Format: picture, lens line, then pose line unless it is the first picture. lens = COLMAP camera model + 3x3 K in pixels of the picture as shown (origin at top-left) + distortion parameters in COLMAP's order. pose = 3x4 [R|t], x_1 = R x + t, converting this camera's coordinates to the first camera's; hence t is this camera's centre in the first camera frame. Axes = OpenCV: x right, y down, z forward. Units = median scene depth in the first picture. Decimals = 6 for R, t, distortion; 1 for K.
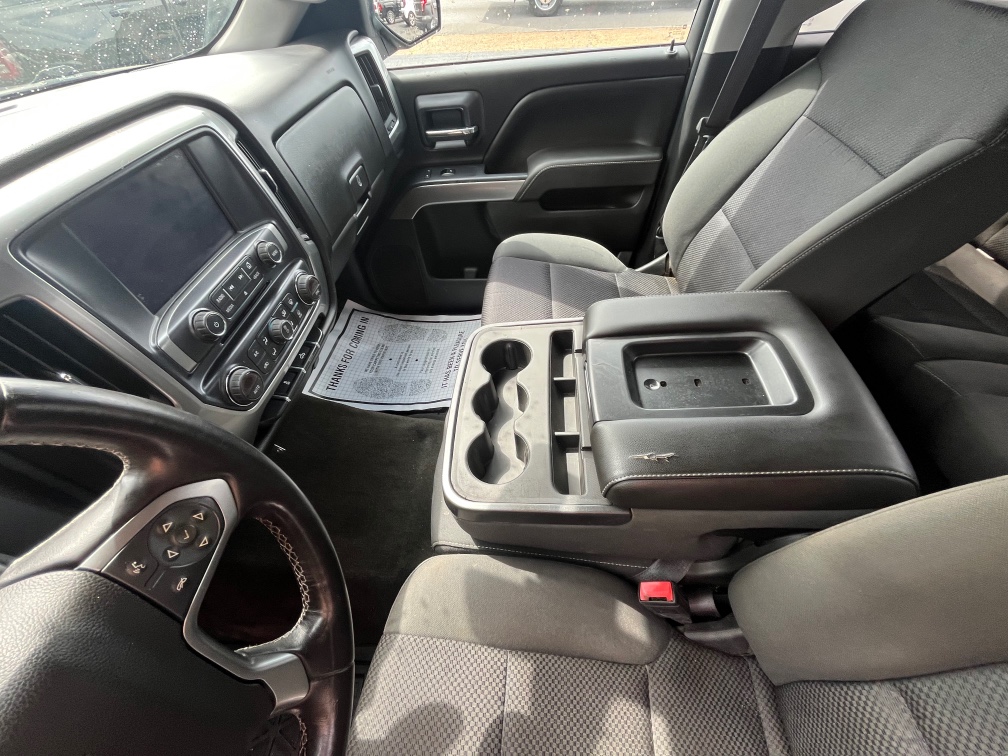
lens RADIAL K [[411.6, 0, 504.0], [0, 411.6, 378.0], [0, 0, 1]] dist [0.001027, -0.000036]
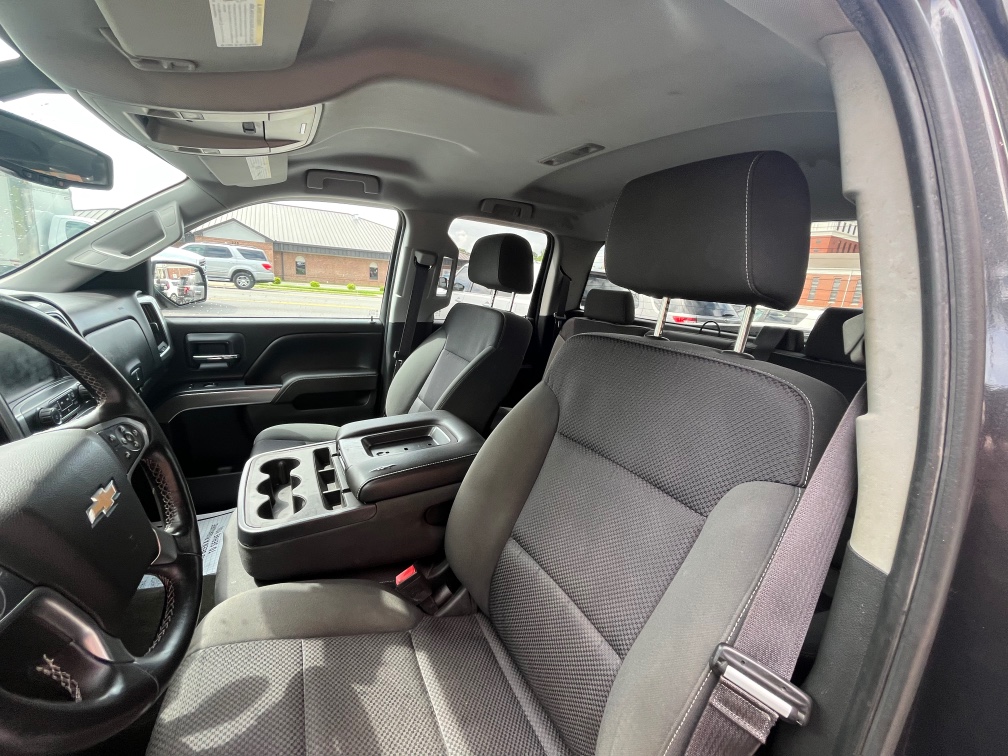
lens RADIAL K [[409.0, 0, 501.6], [0, 409.0, 378.9], [0, 0, 1]] dist [-0.002702, -0.000229]
pose [[0.837547, 0.000269, 0.546365, -0.091448], [0.304194, 0.830444, -0.466722, 0.426529], [-0.453851, 0.557102, 0.695454, -0.355873]]
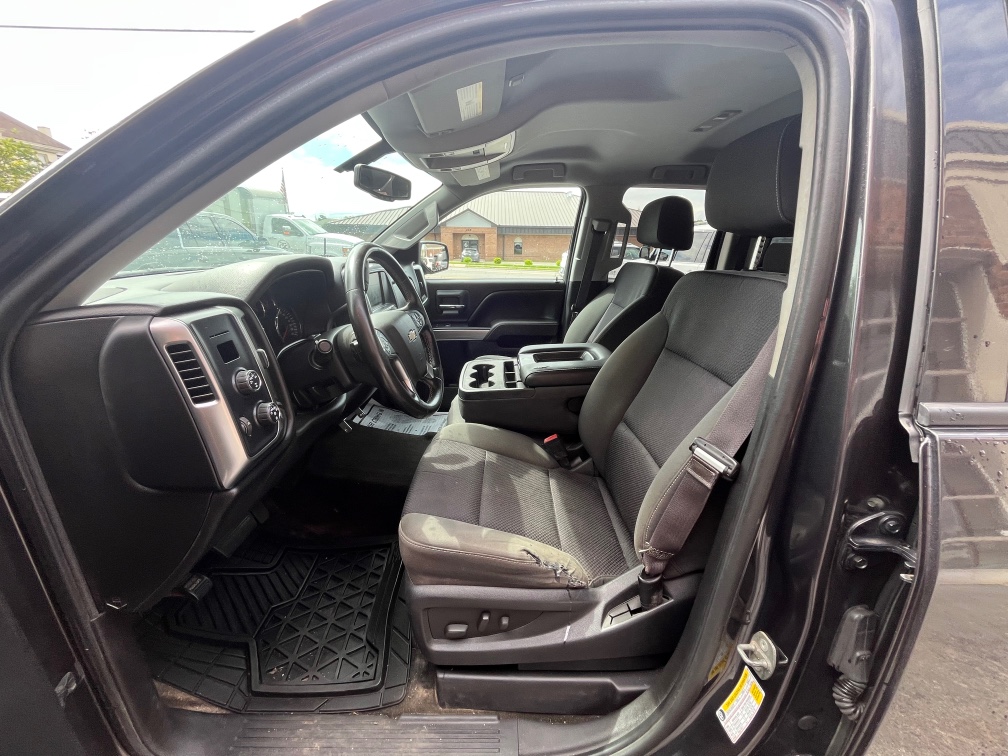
lens RADIAL K [[409.0, 0, 501.6], [0, 409.0, 378.9], [0, 0, 1]] dist [-0.002702, -0.000229]
pose [[0.993843, 0.050419, 0.098666, -0.082095], [0.004910, 0.869558, -0.493807, 0.791064], [-0.110693, 0.491251, 0.863956, -0.640246]]
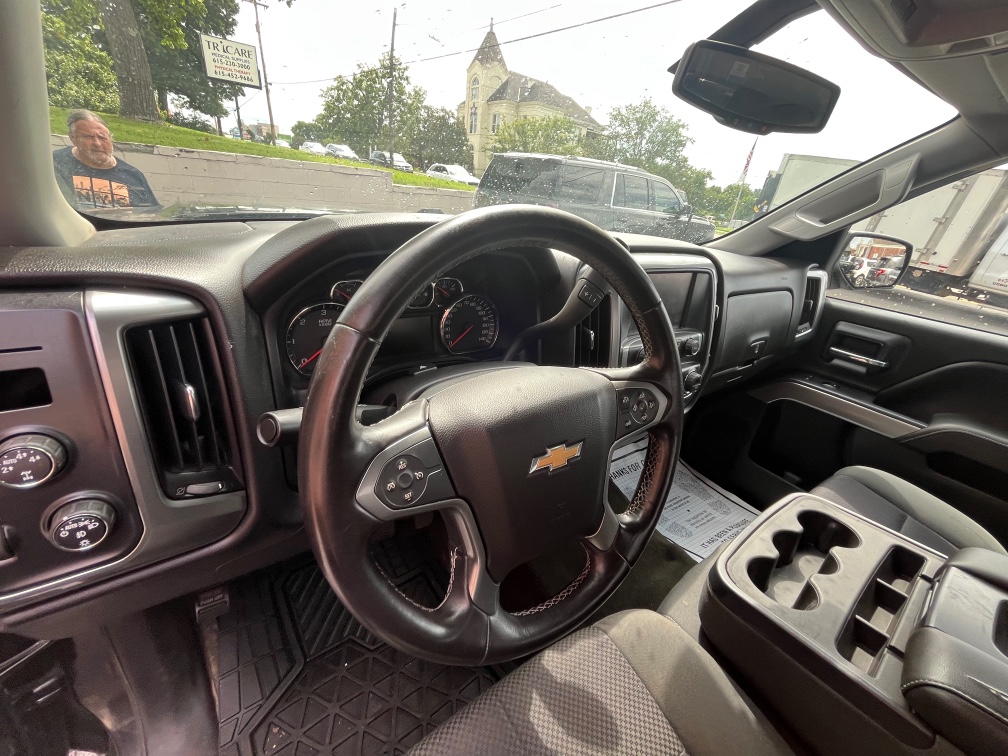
lens RADIAL K [[409.0, 0, 501.6], [0, 409.0, 378.9], [0, 0, 1]] dist [-0.002702, -0.000229]
pose [[0.634371, 0.452304, -0.626893, -0.029198], [-0.665709, 0.731868, -0.145606, 0.251505], [0.392945, 0.509696, 0.765378, -0.170837]]
